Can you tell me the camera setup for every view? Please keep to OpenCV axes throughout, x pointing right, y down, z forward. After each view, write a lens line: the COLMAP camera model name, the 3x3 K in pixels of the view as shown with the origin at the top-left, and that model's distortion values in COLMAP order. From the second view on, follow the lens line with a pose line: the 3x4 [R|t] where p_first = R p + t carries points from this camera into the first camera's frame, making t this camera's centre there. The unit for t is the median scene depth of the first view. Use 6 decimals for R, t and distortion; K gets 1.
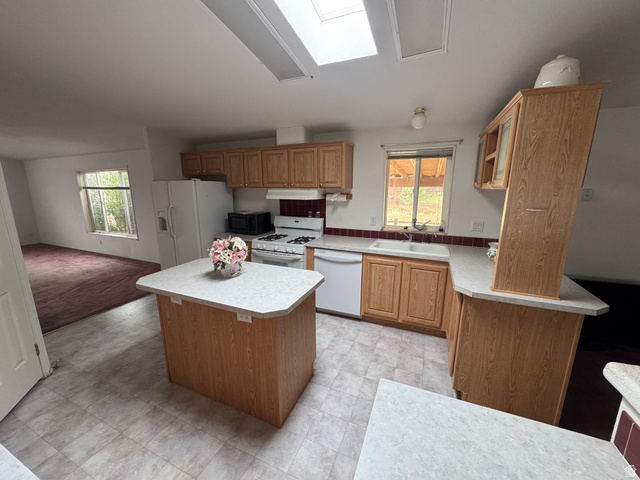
lens RADIAL K [[256.3, 0, 315.8], [0, 256.3, 242.6], [0, 0, 1]] dist [-0.003490, 0.002647]
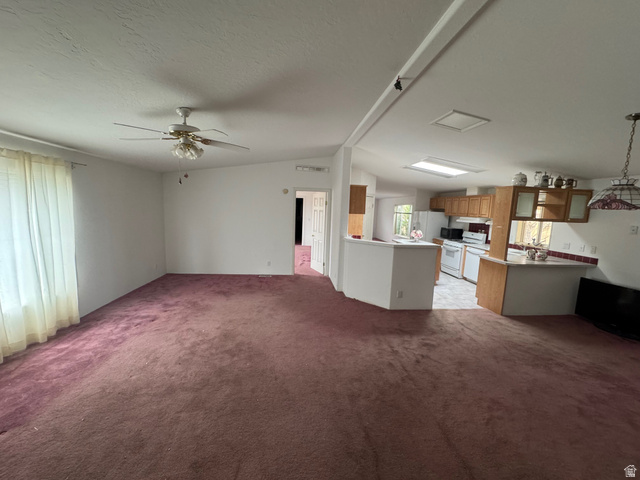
lens RADIAL K [[256.3, 0, 319.7], [0, 256.3, 240.4], [0, 0, 1]] dist [-0.003490, 0.002647]
pose [[0.493549, 0.123740, -0.860870, 0.923848], [-0.213419, 0.976794, 0.018047, 0.151813], [0.843126, 0.174819, 0.508504, -0.817615]]
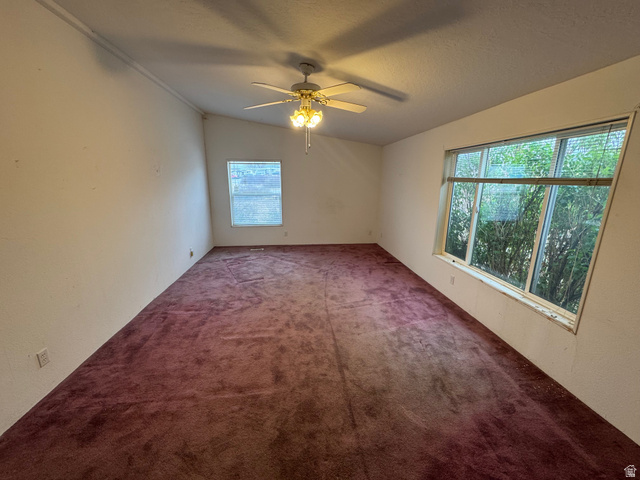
lens RADIAL K [[256.3, 0, 319.6], [0, 256.3, 239.6], [0, 0, 1]] dist [-0.003490, 0.002647]
pose [[0.505315, 0.197475, -0.840036, -0.845682], [-0.163644, 0.977729, 0.131406, -0.172563], [0.847276, 0.071065, 0.526377, 0.726489]]
